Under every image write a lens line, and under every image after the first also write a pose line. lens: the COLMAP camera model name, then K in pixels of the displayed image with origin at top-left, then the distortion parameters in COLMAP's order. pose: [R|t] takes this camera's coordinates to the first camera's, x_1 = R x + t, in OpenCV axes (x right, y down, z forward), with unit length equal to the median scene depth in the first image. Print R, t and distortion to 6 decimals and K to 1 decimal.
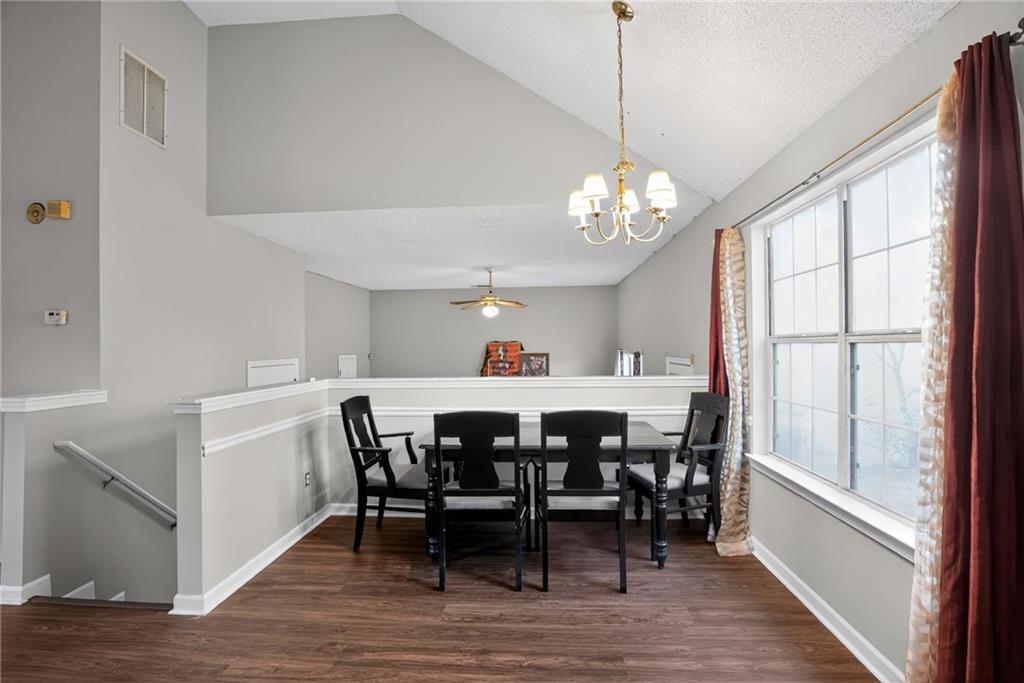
lens RADIAL K [[475.2, 0, 521.5], [0, 475.2, 350.8], [0, 0, 1]] dist [-0.062454, 0.024109]
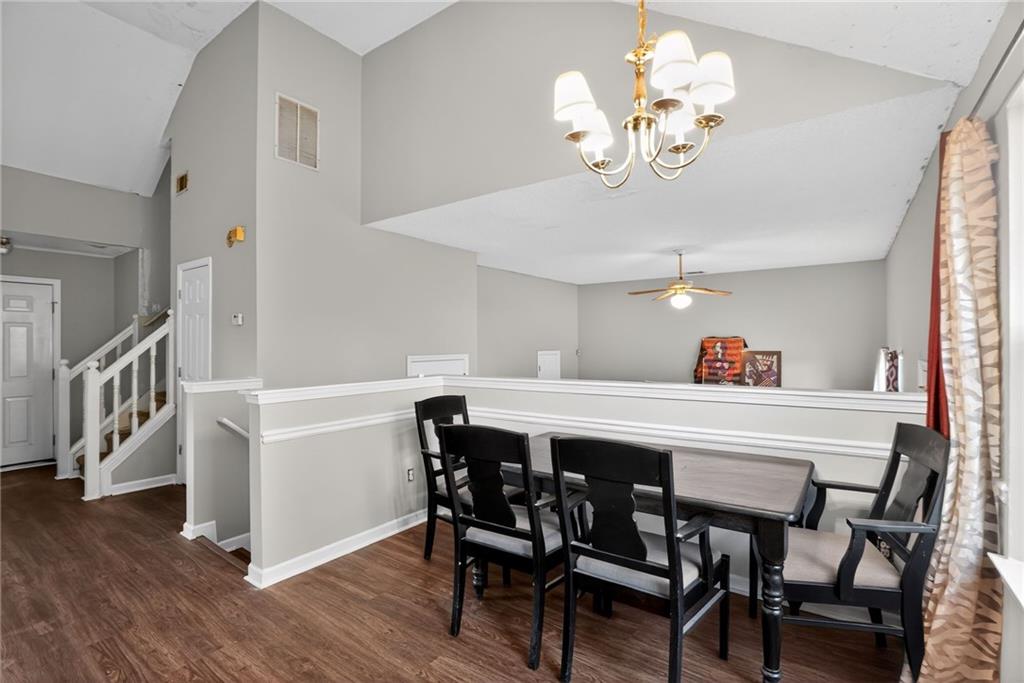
lens RADIAL K [[475.2, 0, 521.5], [0, 475.2, 350.8], [0, 0, 1]] dist [-0.062454, 0.024109]
pose [[0.845178, 0.011457, -0.534363, 0.305608], [-0.006426, 0.999916, 0.011275, -0.005417], [0.534447, -0.006095, 0.845180, 0.298117]]
